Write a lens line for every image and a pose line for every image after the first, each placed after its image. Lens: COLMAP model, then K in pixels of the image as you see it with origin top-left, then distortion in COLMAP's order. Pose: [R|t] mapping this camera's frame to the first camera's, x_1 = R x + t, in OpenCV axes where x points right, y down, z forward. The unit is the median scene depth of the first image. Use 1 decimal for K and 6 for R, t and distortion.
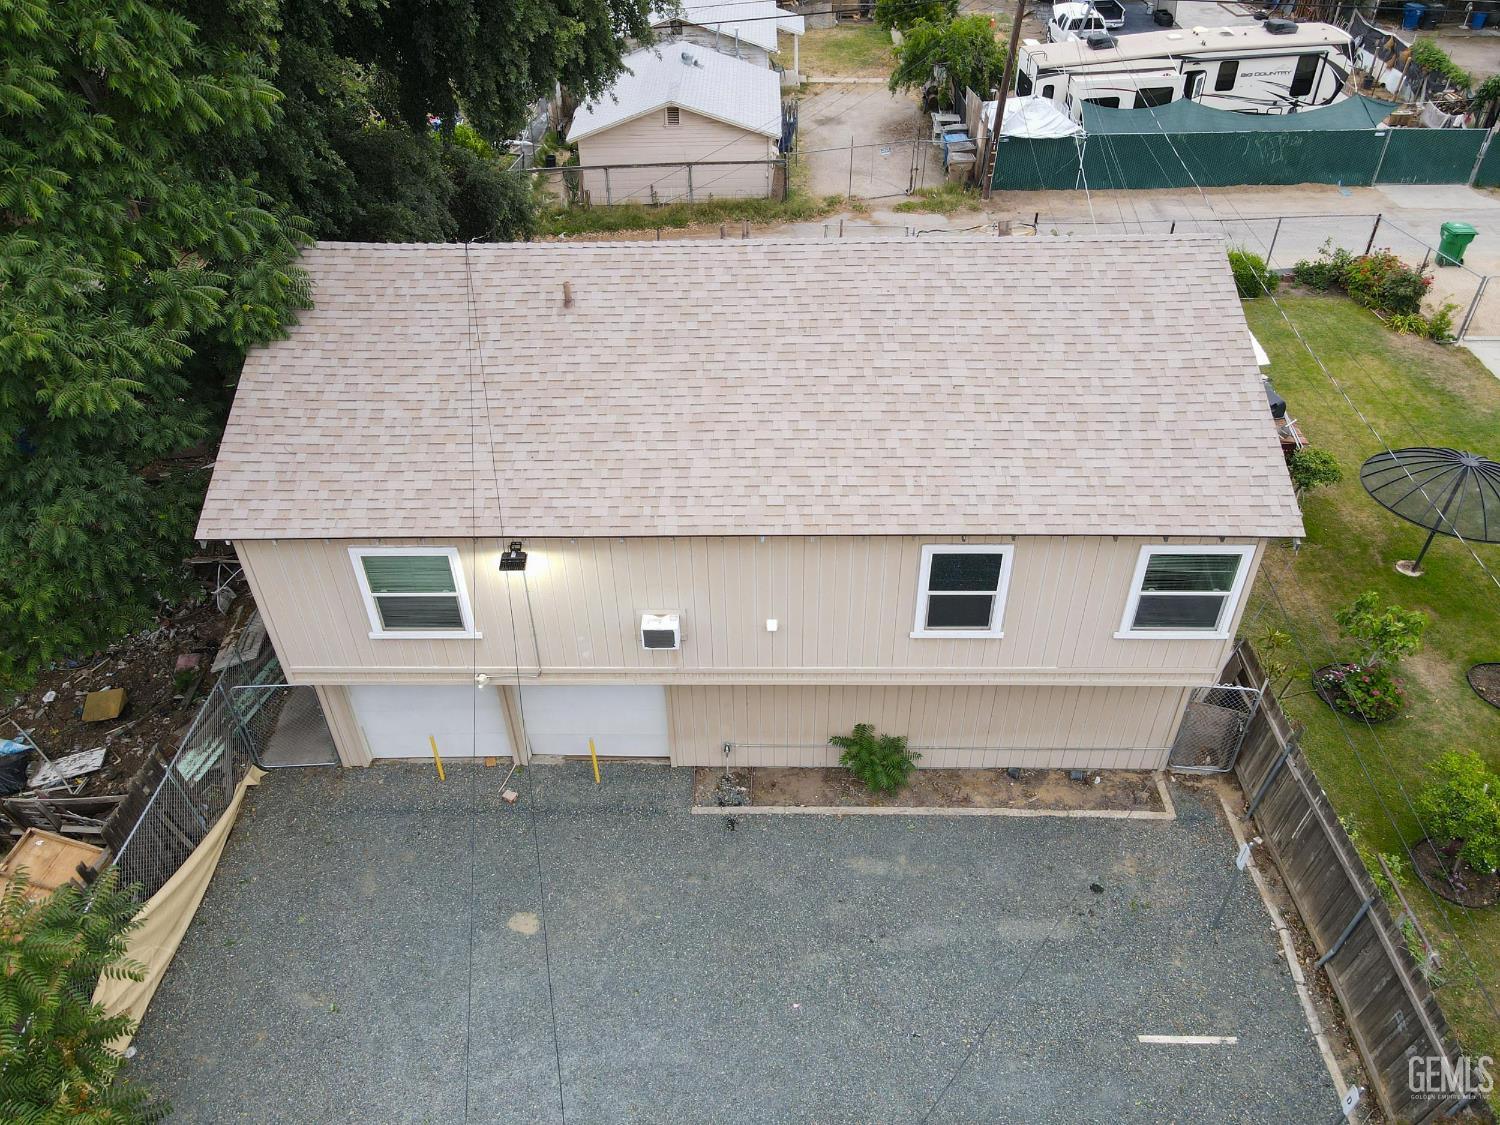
lens RADIAL K [[1094.5, 0, 743.0], [0, 1094.5, 554.8], [0, 0, 1]] dist [0.023432, -0.001617]
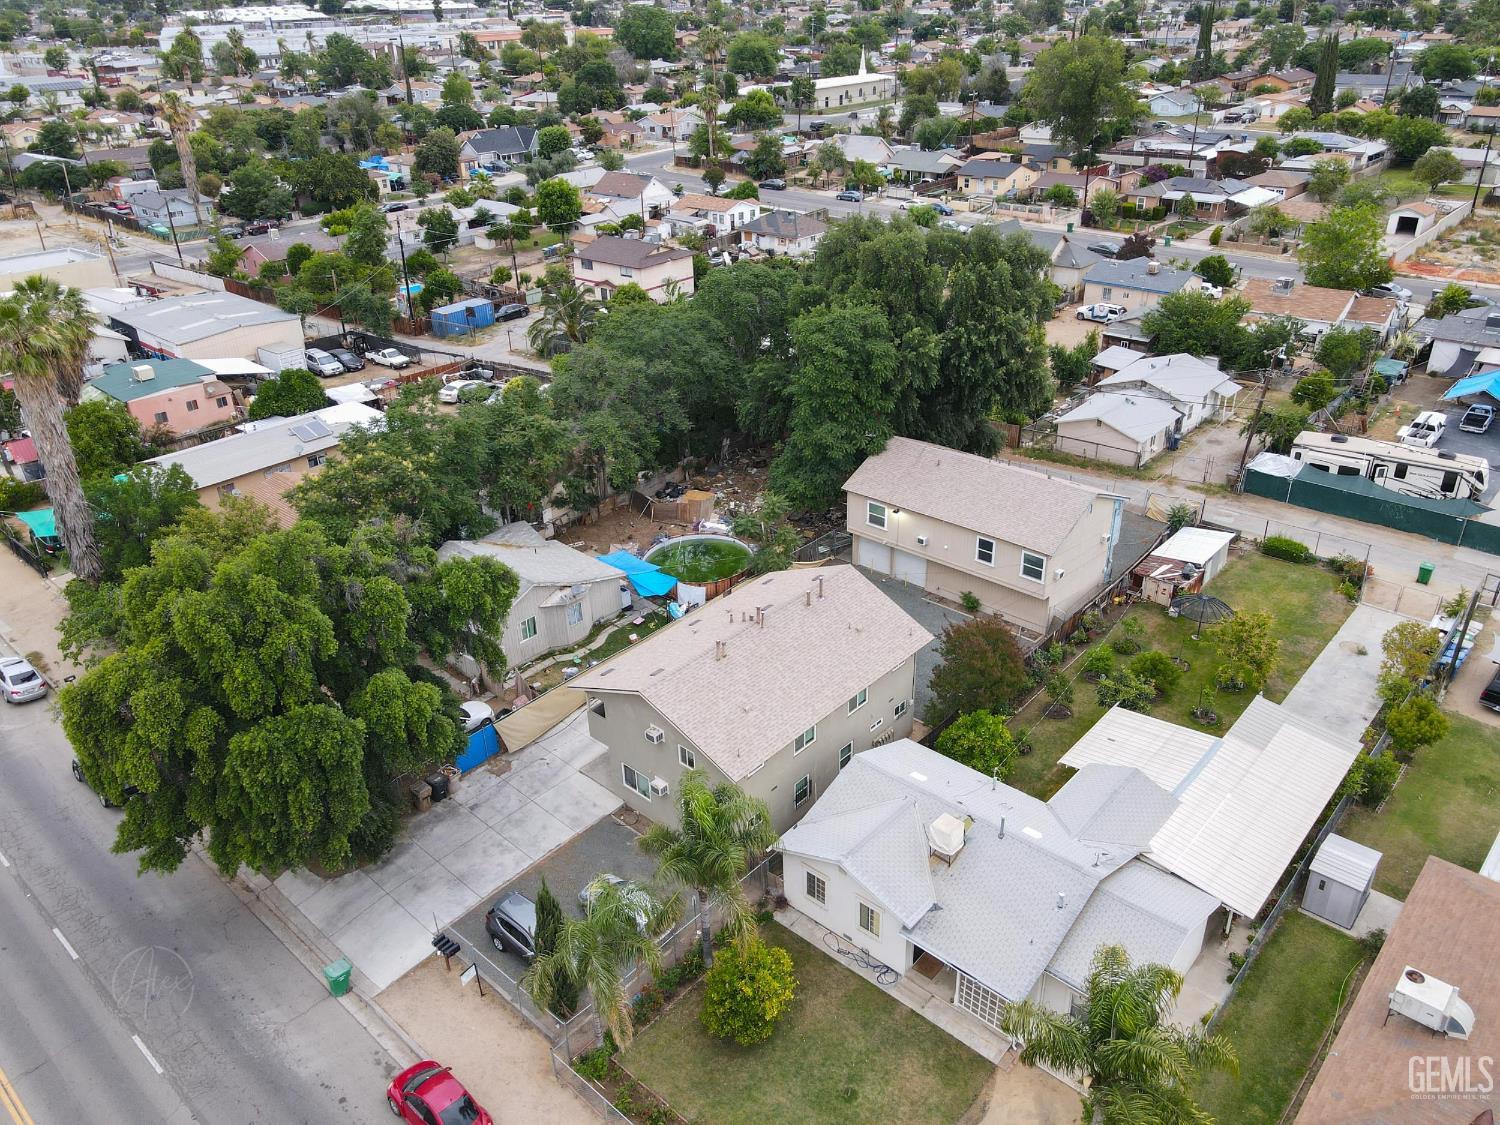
lens RADIAL K [[1094.5, 0, 743.0], [0, 1094.5, 554.8], [0, 0, 1]] dist [0.023432, -0.001617]
pose [[0.752844, 0.301519, -0.585074, 0.785751], [-0.398152, 0.916445, -0.040031, 0.234445], [0.524119, 0.263086, 0.809991, -1.148994]]
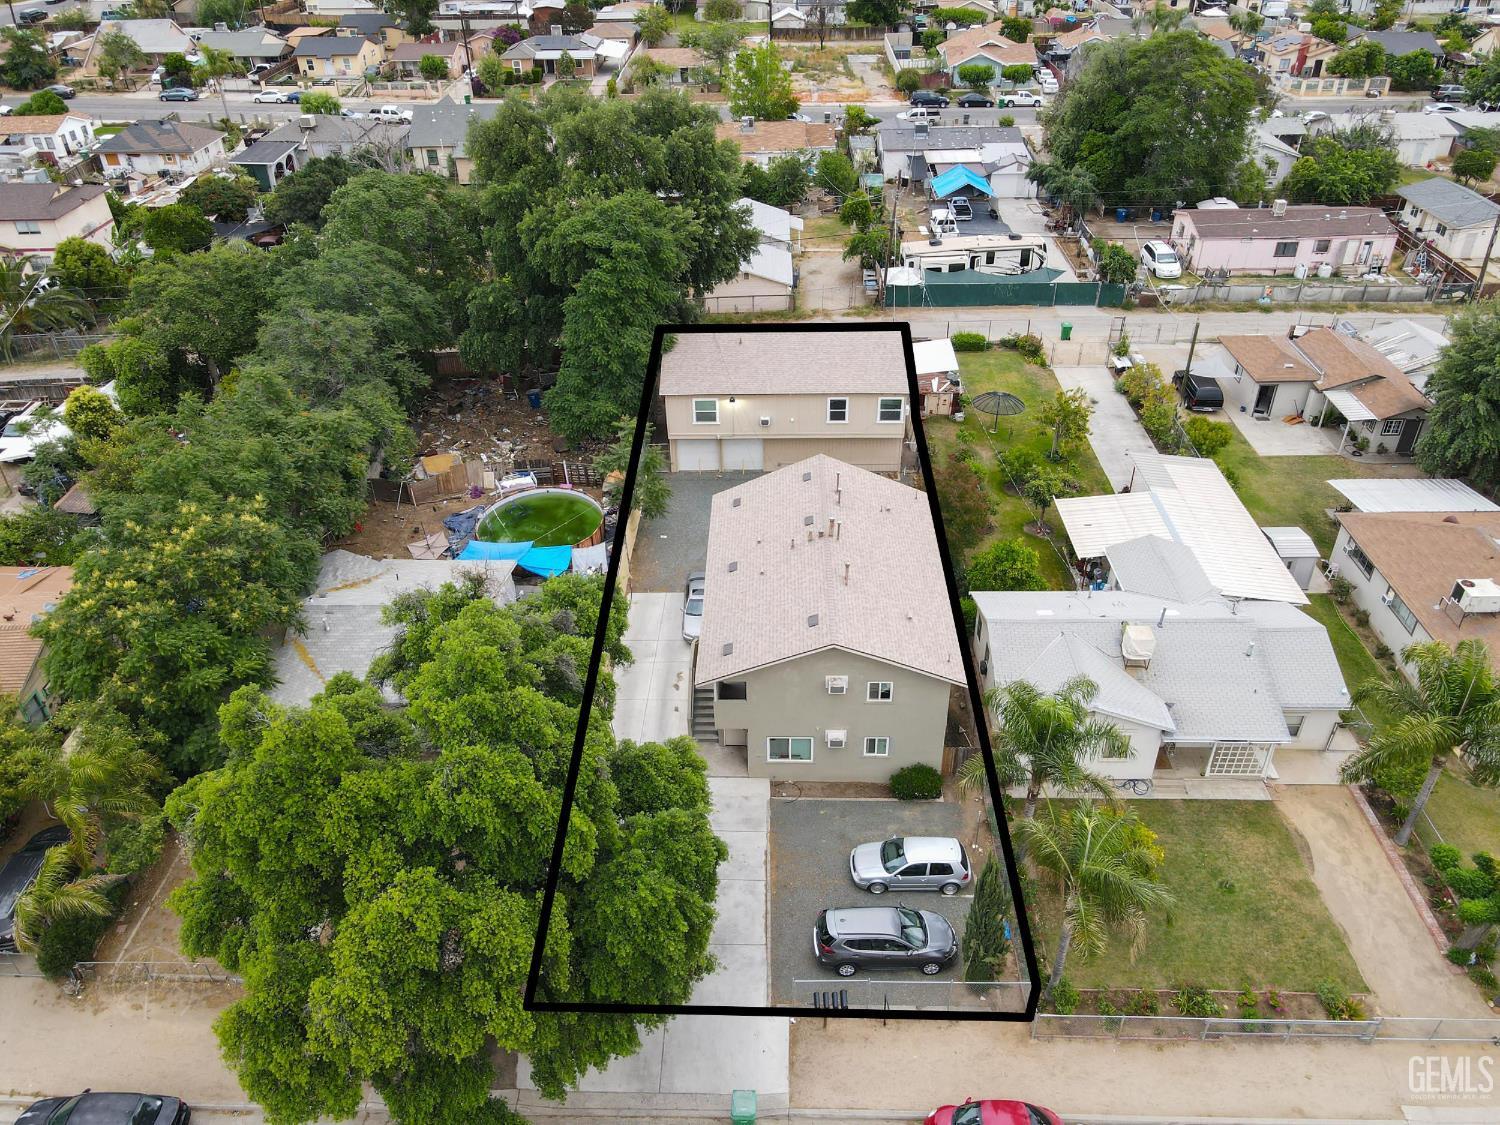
lens RADIAL K [[1094.5, 0, 743.0], [0, 1094.5, 554.8], [0, 0, 1]] dist [0.023432, -0.001617]
pose [[0.999981, 0.003907, -0.004746, -0.056602], [-0.004264, 0.996967, -0.077703, 0.368023], [0.004428, 0.077722, 0.996965, -1.263101]]
